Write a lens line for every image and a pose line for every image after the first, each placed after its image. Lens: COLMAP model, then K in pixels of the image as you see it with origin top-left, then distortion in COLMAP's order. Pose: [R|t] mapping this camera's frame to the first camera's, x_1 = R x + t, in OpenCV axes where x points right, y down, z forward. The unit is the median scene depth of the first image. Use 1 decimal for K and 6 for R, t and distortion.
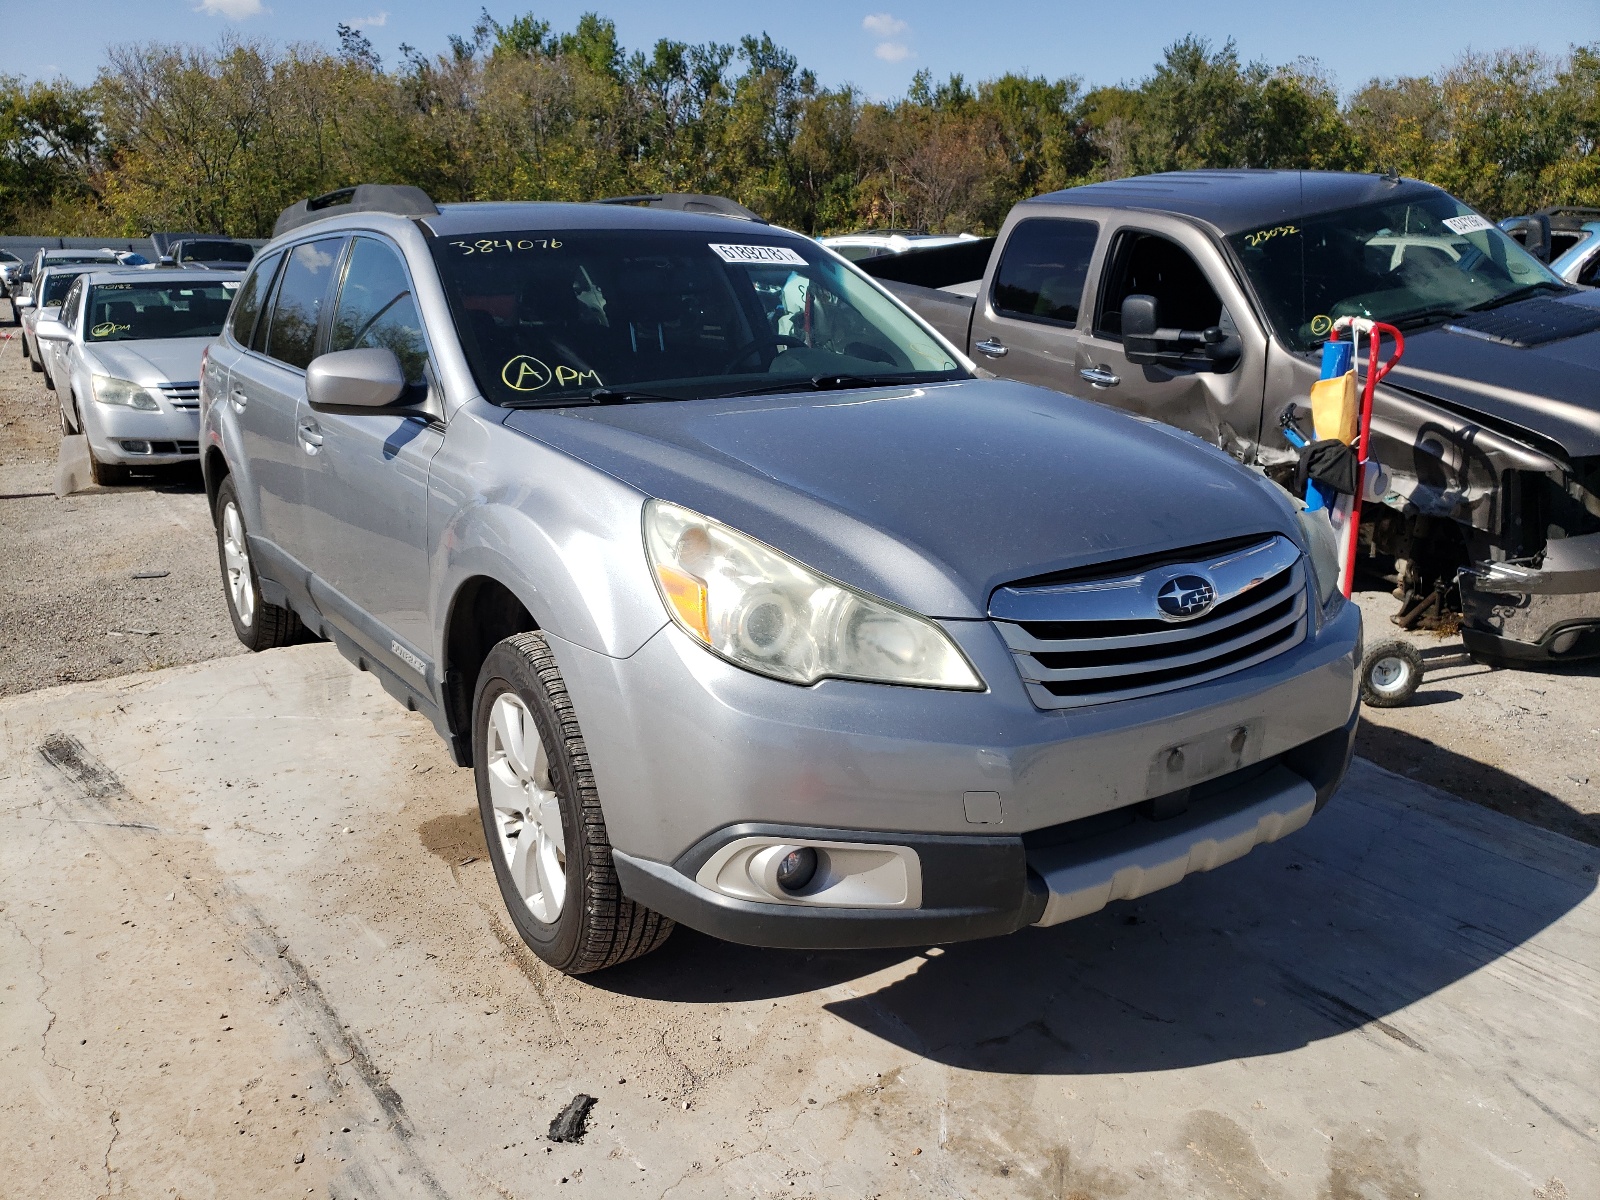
lens RADIAL K [[1333.2, 0, 806.1], [0, 1333.2, 599.4], [0, 0, 1]] dist [0.028990, -0.007225]
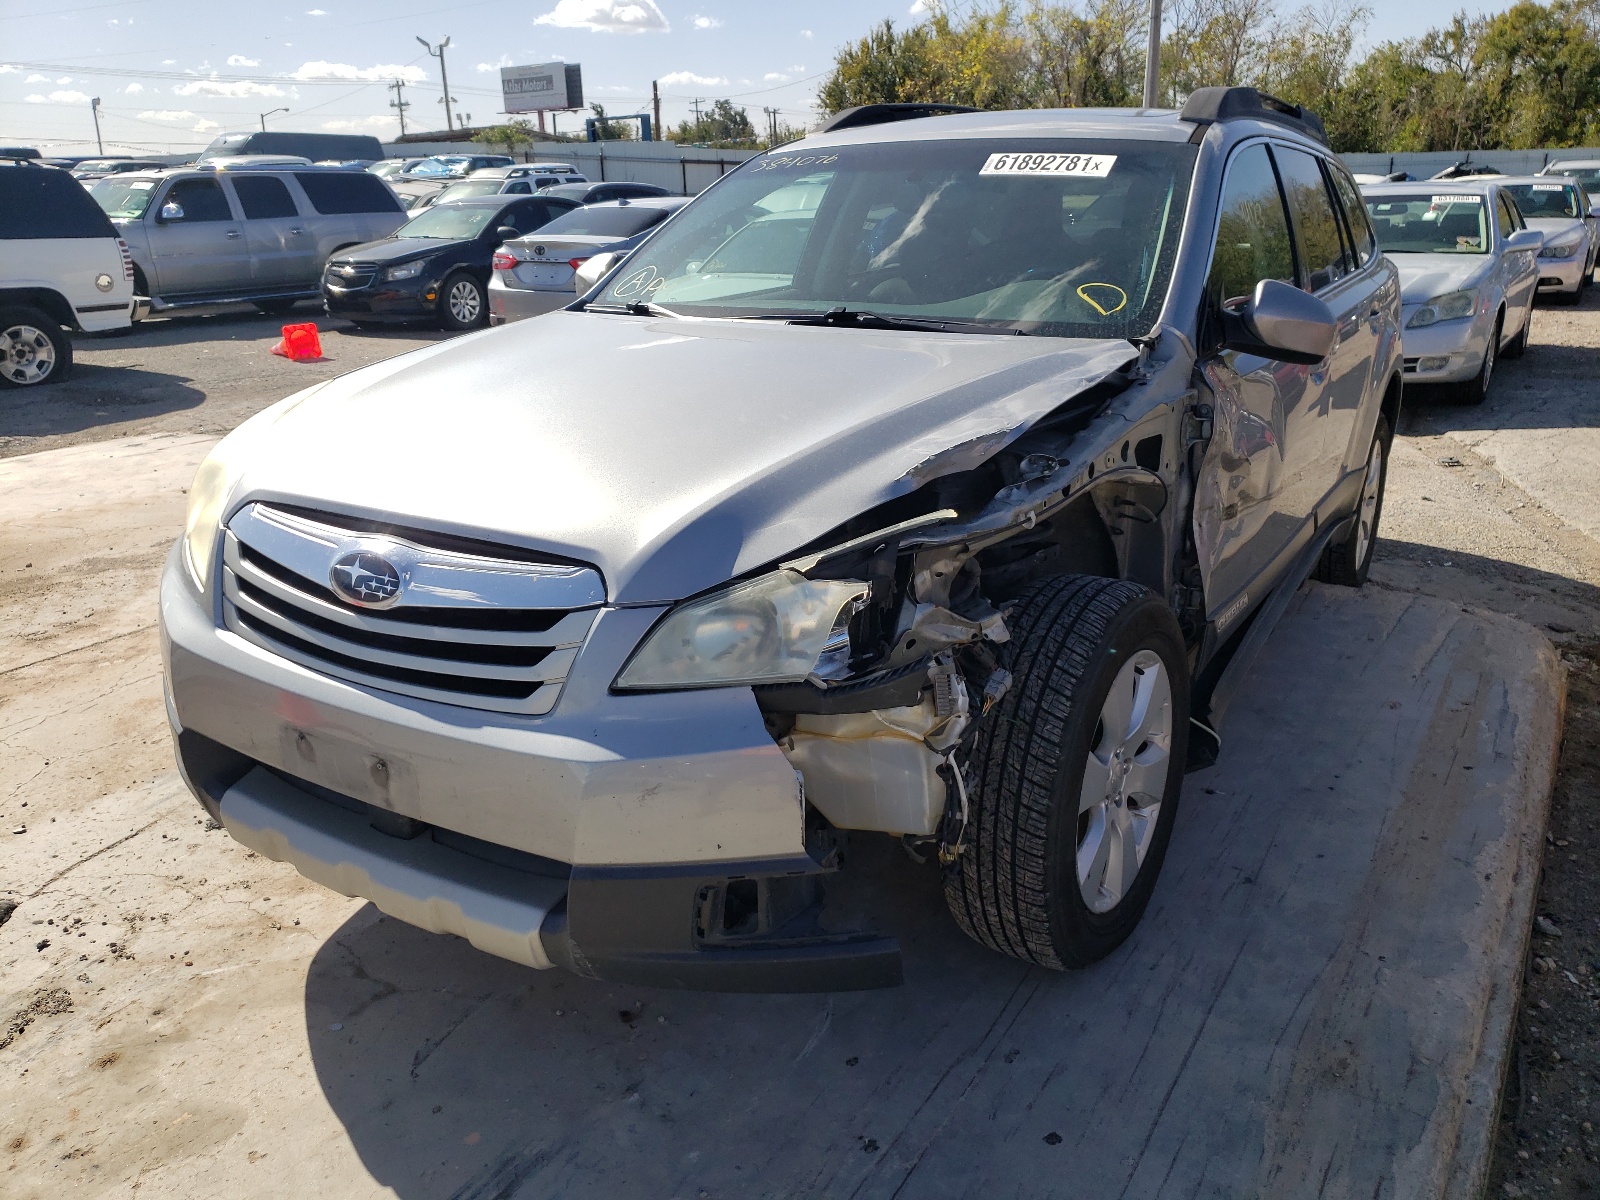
lens RADIAL K [[1336.5, 0, 796.3], [0, 1336.5, 565.0], [0, 0, 1]] dist [0.020451, 0.011874]
pose [[0.344973, 0.249872, -0.904742, 1.134335], [-0.215989, 0.959179, 0.182551, -0.222118], [0.913423, 0.132439, 0.384861, 0.917642]]
